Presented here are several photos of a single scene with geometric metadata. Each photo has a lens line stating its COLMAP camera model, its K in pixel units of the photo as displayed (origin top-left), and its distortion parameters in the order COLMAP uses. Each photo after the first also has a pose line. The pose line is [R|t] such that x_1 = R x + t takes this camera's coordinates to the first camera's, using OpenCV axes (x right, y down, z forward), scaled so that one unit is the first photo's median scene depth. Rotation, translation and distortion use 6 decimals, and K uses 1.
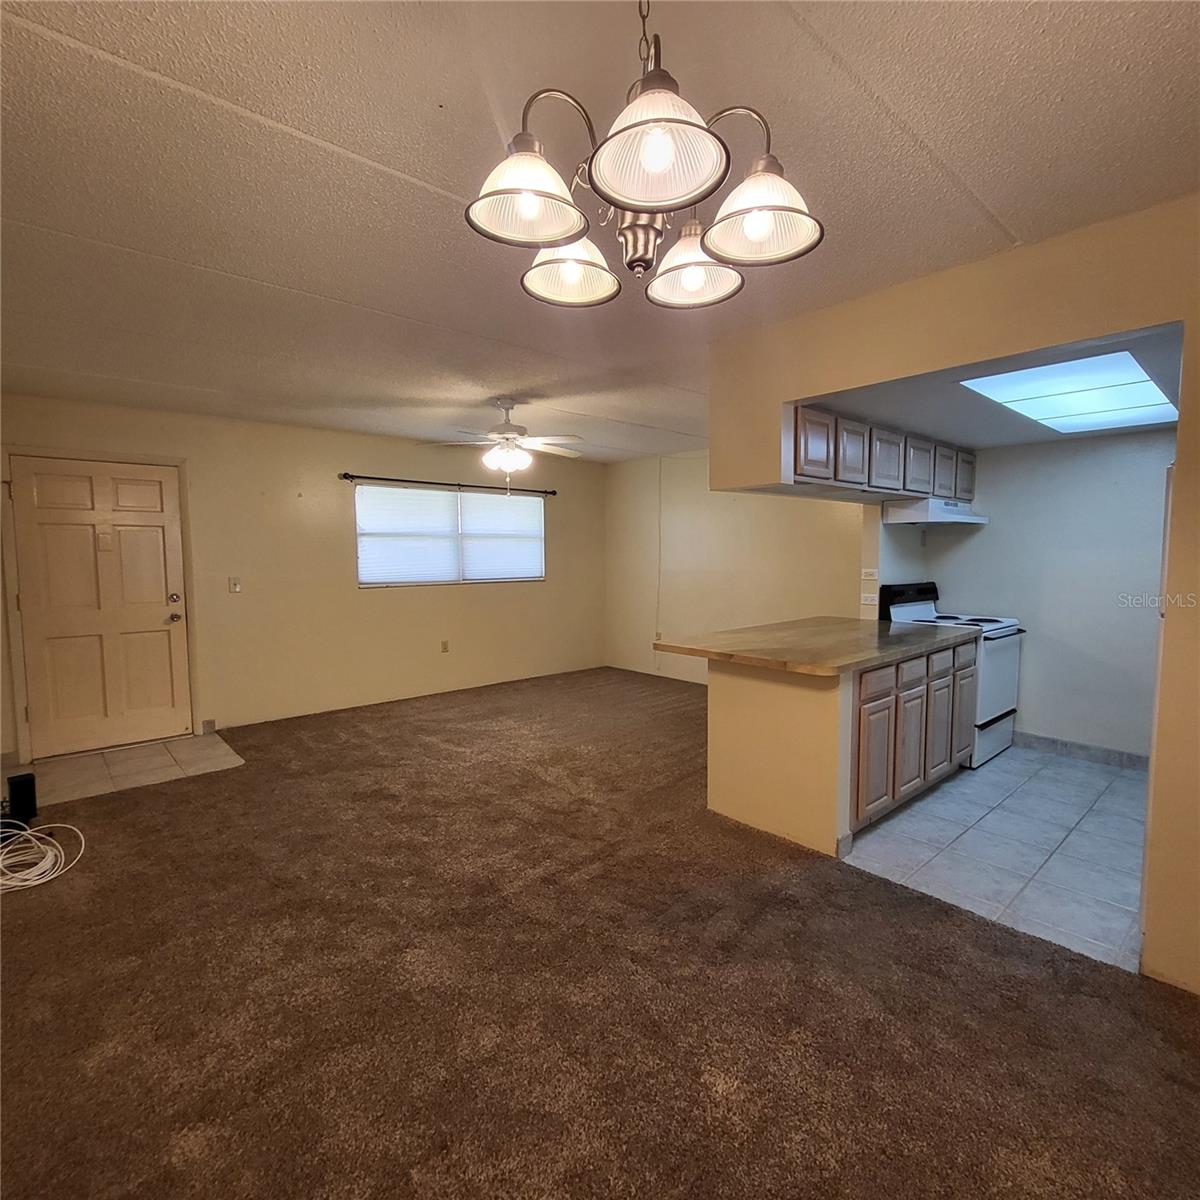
lens RADIAL K [[629.0, 0, 611.6], [0, 629.0, 600.6], [0, 0, 1]] dist [0.005901, -0.001543]
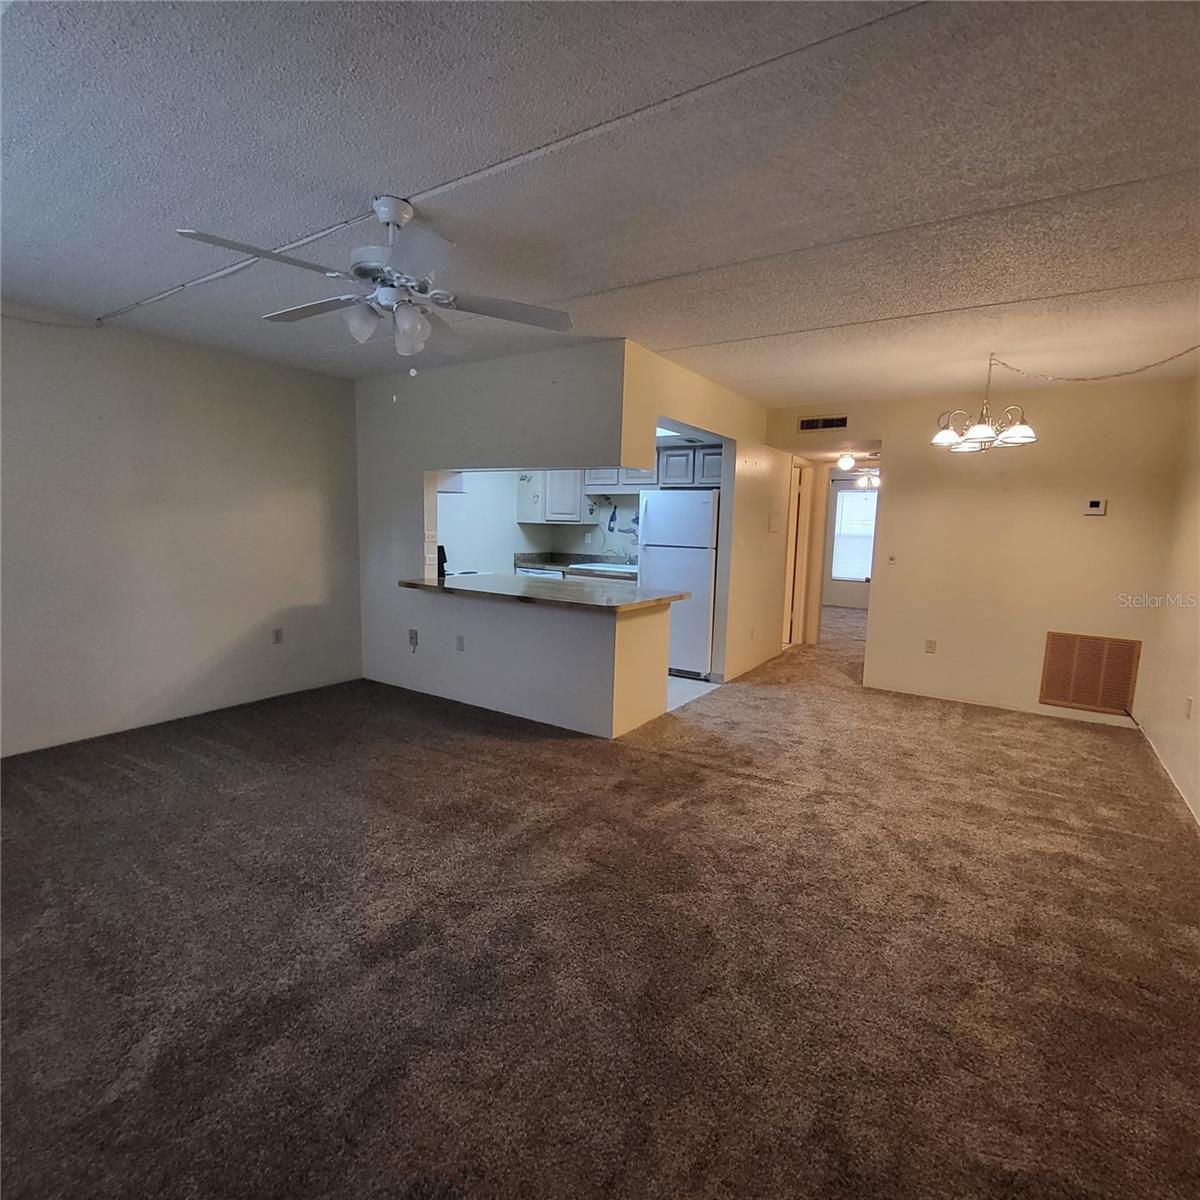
lens RADIAL K [[629.0, 0, 611.6], [0, 629.0, 600.6], [0, 0, 1]] dist [0.005901, -0.001543]
pose [[-0.256239, -0.123015, 0.958754, -0.737203], [0.046787, 0.989128, 0.139417, -0.070353], [-0.965480, 0.080581, -0.247698, 0.998397]]
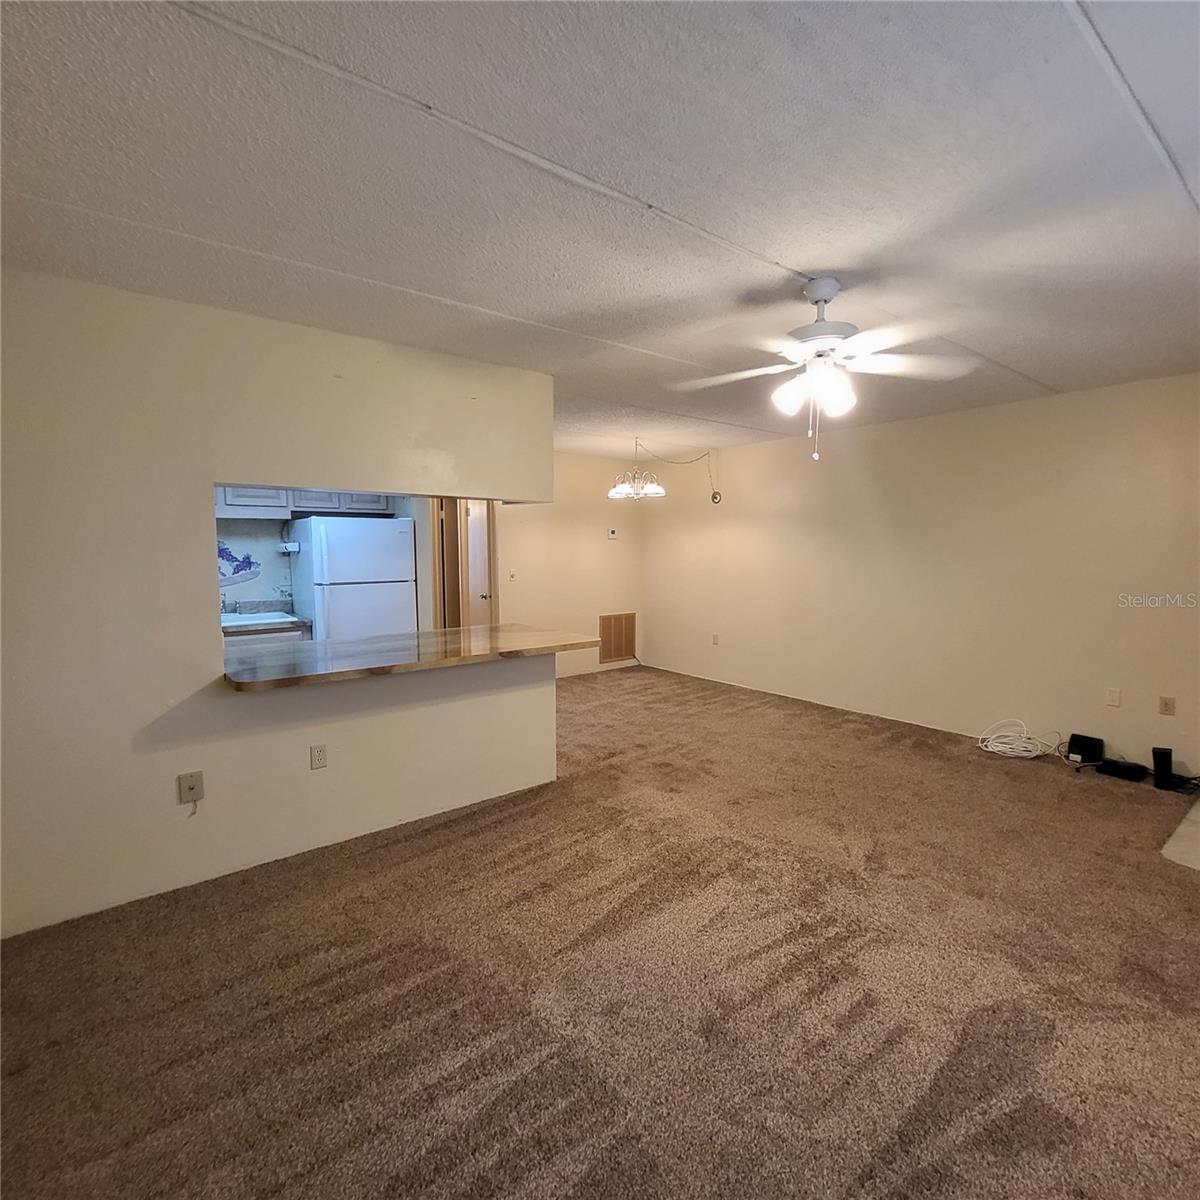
lens RADIAL K [[629.0, 0, 611.6], [0, 629.0, 600.6], [0, 0, 1]] dist [0.005901, -0.001543]
pose [[-0.998301, 0.005318, 0.058029, -0.012361], [0.014782, 0.986366, 0.163900, -0.139939], [-0.056366, 0.164479, -0.984769, 1.625553]]
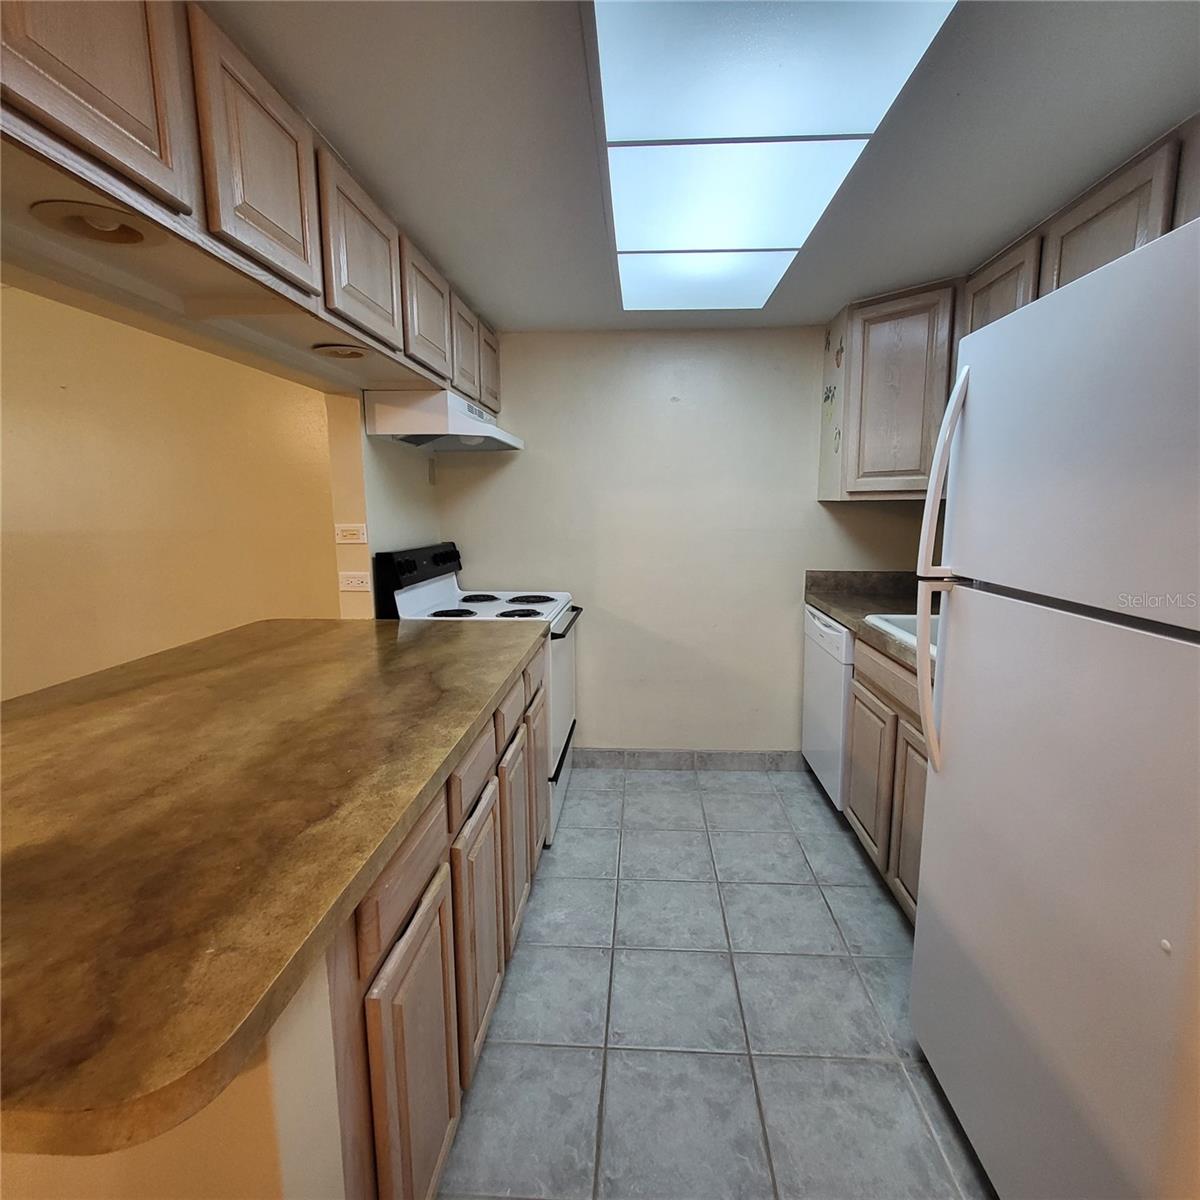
lens RADIAL K [[629.0, 0, 611.6], [0, 629.0, 600.6], [0, 0, 1]] dist [0.005901, -0.001543]
pose [[0.708204, -0.107012, 0.697850, 0.198877], [0.053793, 0.993752, 0.097796, -0.026522], [-0.703955, -0.031721, 0.709536, 0.489966]]
